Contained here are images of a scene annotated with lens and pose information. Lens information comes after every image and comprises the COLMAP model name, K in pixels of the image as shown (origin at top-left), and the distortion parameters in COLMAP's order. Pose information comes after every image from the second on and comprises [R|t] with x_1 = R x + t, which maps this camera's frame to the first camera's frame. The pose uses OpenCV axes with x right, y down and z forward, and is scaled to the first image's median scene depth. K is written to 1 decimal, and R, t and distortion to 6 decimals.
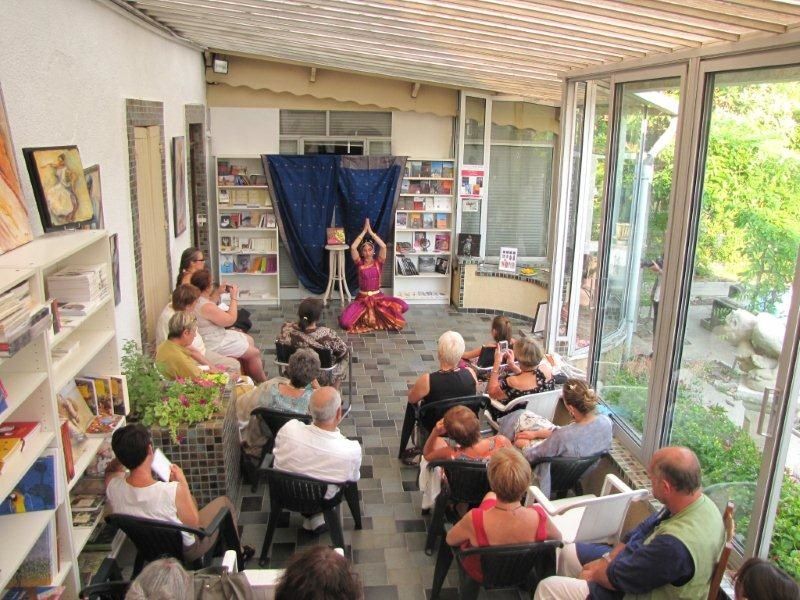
lens RADIAL K [[665.2, 0, 400.0], [0, 665.2, 300.0], [0, 0, 1]] dist [-0.199755, 0.172358]
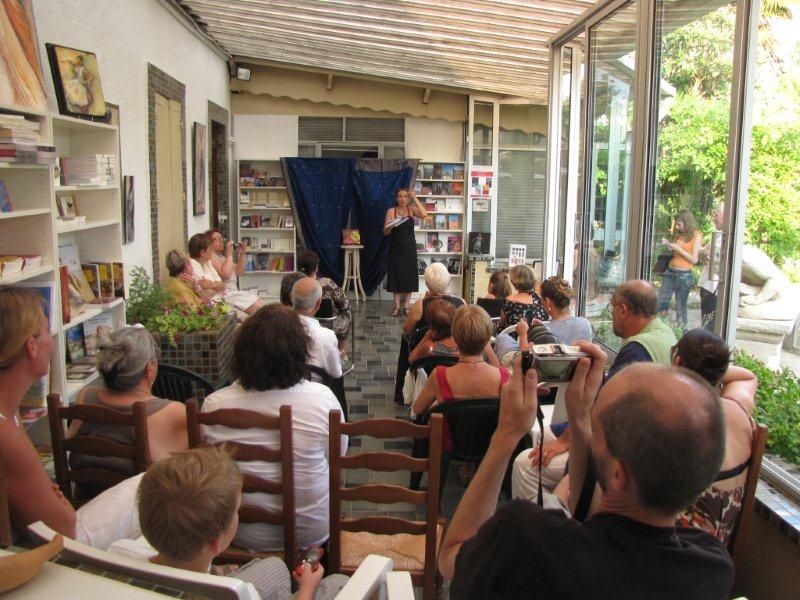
lens RADIAL K [[665.2, 0, 400.0], [0, 665.2, 300.0], [0, 0, 1]] dist [-0.199755, 0.172358]
pose [[0.998696, 0.000588, -0.051041, 0.034132], [-0.005276, 0.995766, -0.091770, 0.101845], [0.050771, 0.091920, 0.994471, -0.022436]]
